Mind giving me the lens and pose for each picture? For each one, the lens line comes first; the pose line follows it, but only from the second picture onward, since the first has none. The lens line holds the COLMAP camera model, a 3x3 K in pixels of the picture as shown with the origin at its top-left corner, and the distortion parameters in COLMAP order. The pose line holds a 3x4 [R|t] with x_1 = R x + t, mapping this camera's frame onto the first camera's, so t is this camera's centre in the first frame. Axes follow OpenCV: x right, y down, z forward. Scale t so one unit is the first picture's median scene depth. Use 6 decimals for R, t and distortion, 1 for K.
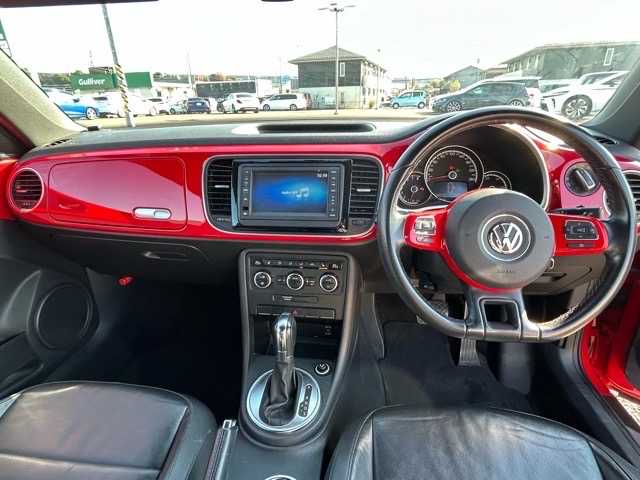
lens RADIAL K [[355.1, 0, 320.0], [0, 355.1, 240.0], [0, 0, 1]] dist [-0.002949, -0.000609]
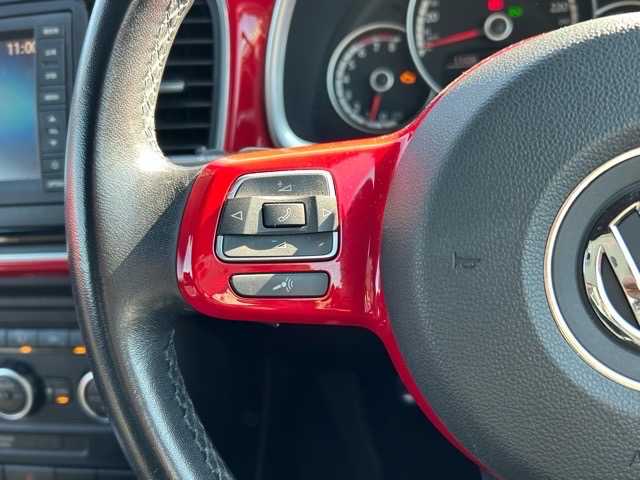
lens RADIAL K [[571.7, 0, 320.0], [0, 571.7, 240.0], [0, 0, 1]] dist [-0.005965, -0.012861]
pose [[0.996016, -0.048169, -0.075048, 0.322870], [0.053174, 0.996390, 0.066176, -0.045168], [0.071590, -0.069903, 0.994982, 0.613317]]
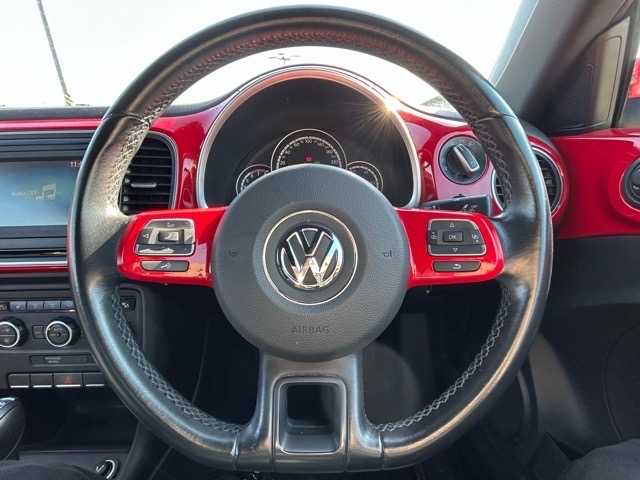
lens RADIAL K [[280.5, 0, 318.6], [0, 280.5, 231.0], [0, 0, 1]] dist [-0.015182, 0.000064]
pose [[0.995786, -0.030304, 0.086552, 0.447951], [0.035335, 0.997737, -0.057199, -0.017804], [-0.084623, 0.060016, 0.994604, 0.542101]]
